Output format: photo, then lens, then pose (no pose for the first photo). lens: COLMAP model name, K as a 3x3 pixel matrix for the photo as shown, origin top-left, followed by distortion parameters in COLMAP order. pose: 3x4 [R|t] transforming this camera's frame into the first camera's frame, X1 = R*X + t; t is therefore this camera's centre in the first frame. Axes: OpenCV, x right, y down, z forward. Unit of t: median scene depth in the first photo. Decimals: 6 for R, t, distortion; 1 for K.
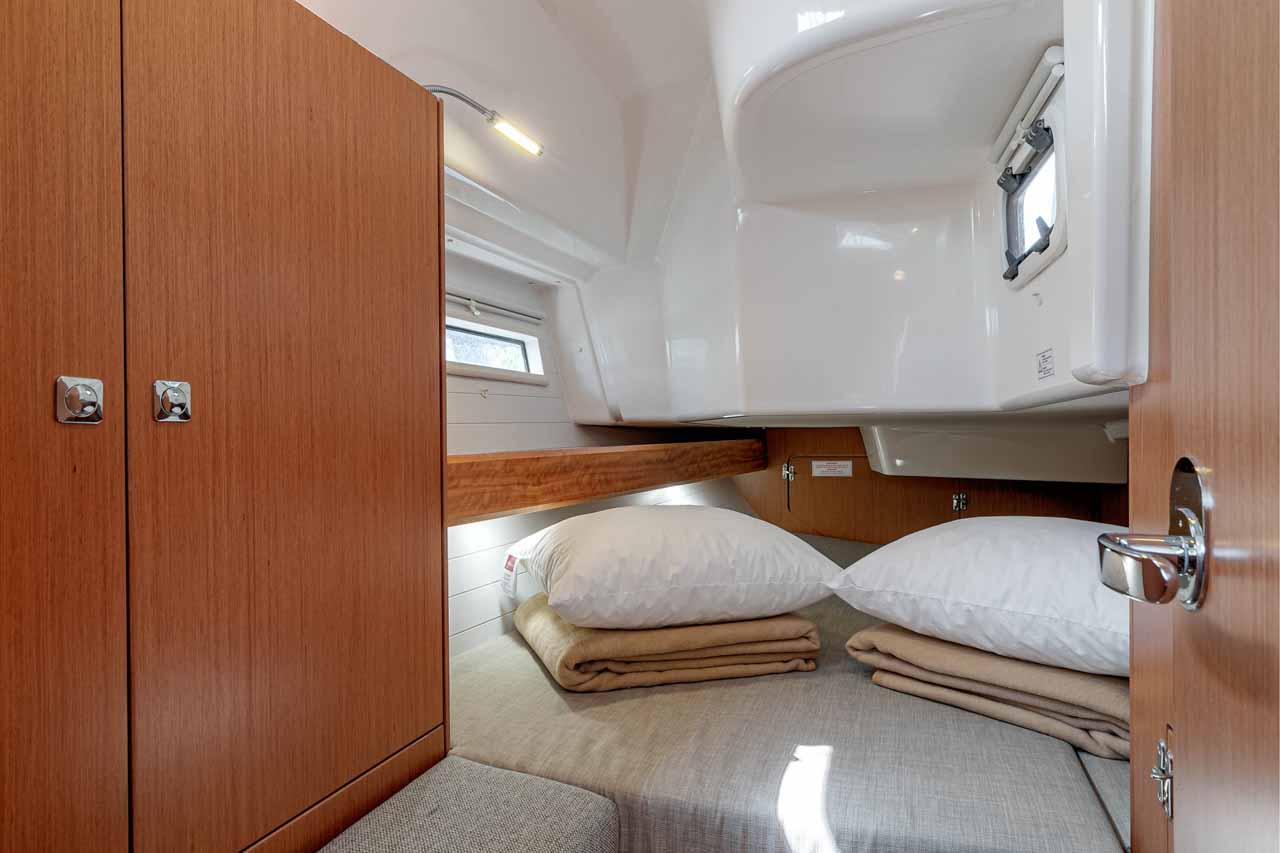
lens RADIAL K [[760.3, 0, 640.0], [0, 760.3, 426.5], [0, 0, 1]] dist [0.001815, 0.000028]
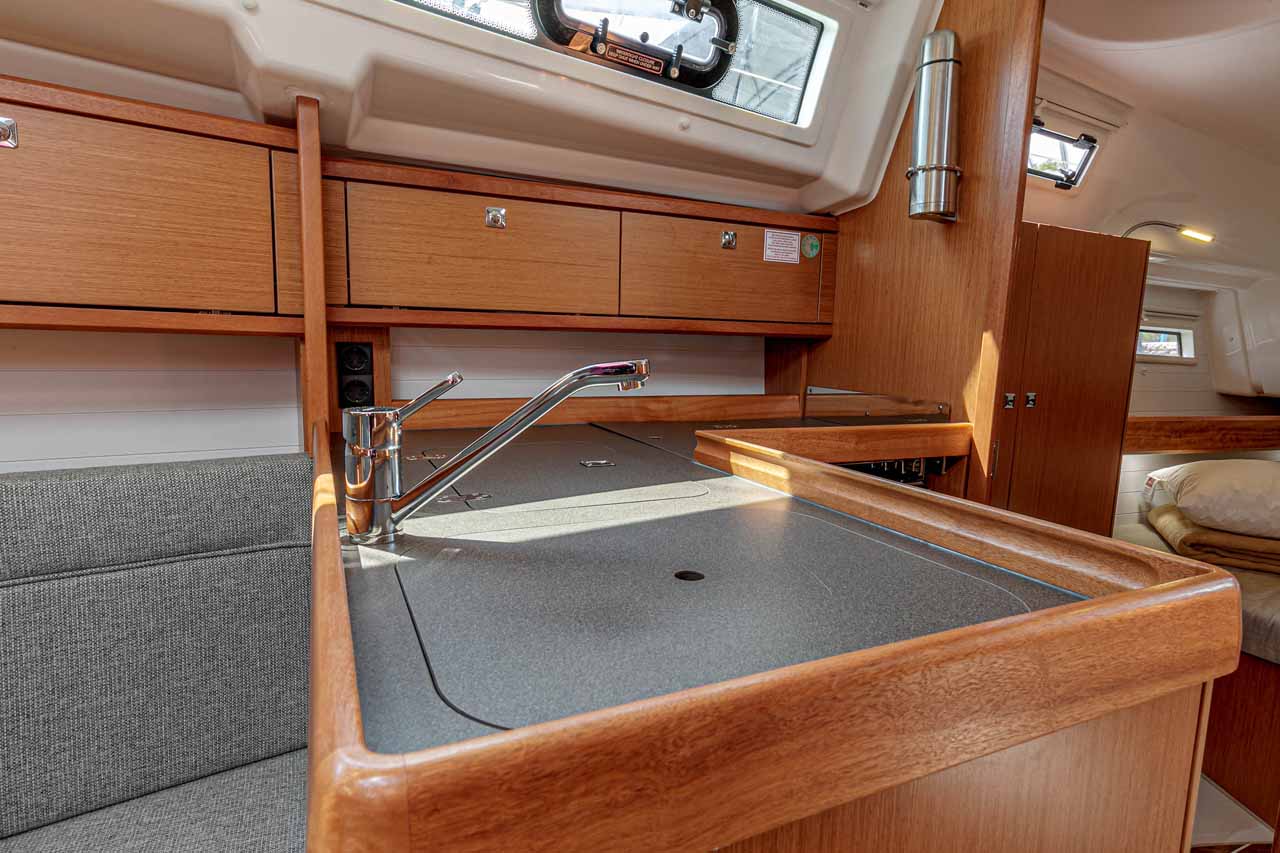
lens RADIAL K [[699.3, 0, 640.0], [0, 699.3, 426.5], [0, 0, 1]] dist [0.001308, -0.000733]
pose [[0.707537, 0.132607, -0.694123, 0.082212], [-0.043869, 0.988584, 0.144144, -0.107800], [0.705314, -0.071537, 0.705277, -0.833368]]
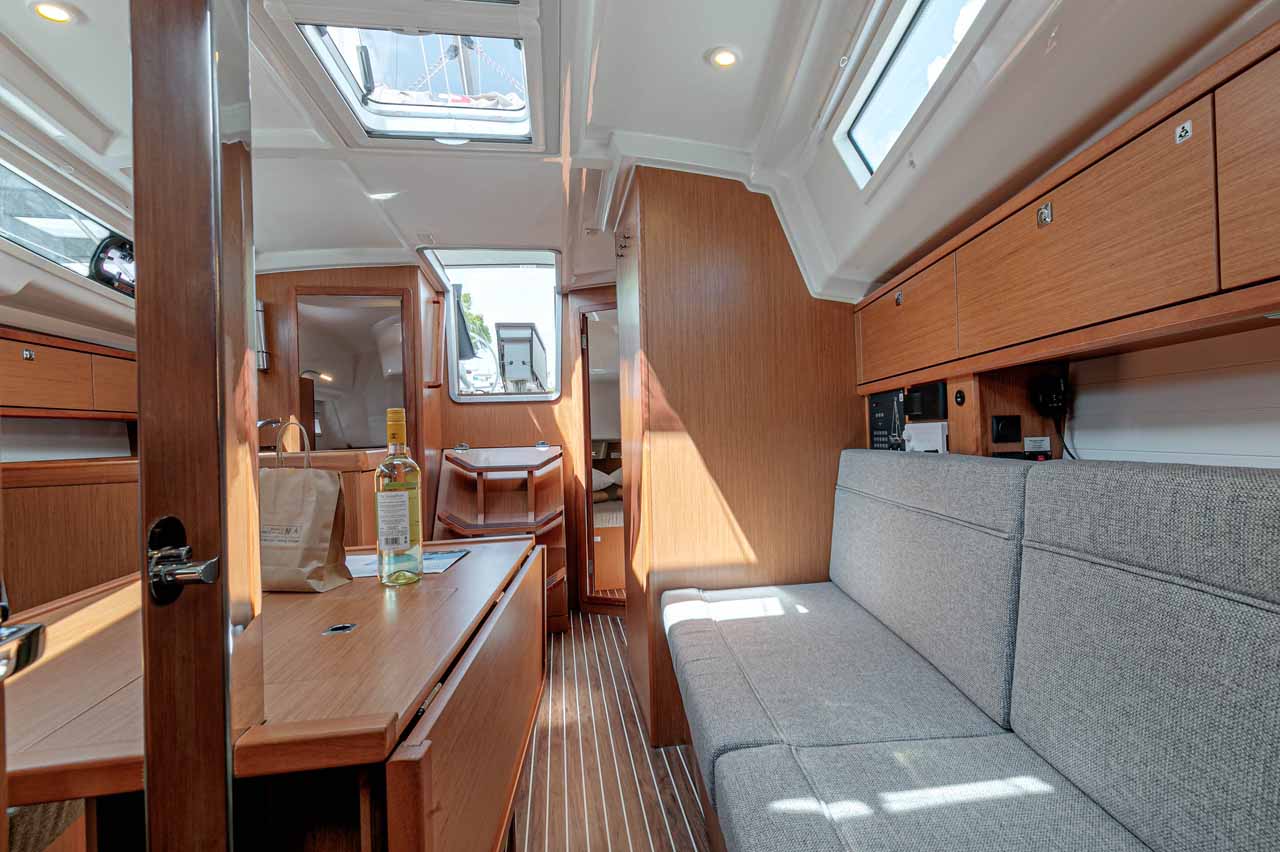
lens RADIAL K [[576.2, 0, 647.5], [0, 576.2, 429.5], [0, 0, 1]] dist [0.010137, -0.000586]
pose [[0.883490, -0.008440, 0.468373, -0.078356], [0.017803, 0.999720, -0.015569, -0.025305], [-0.468111, 0.022093, 0.883393, -2.042856]]
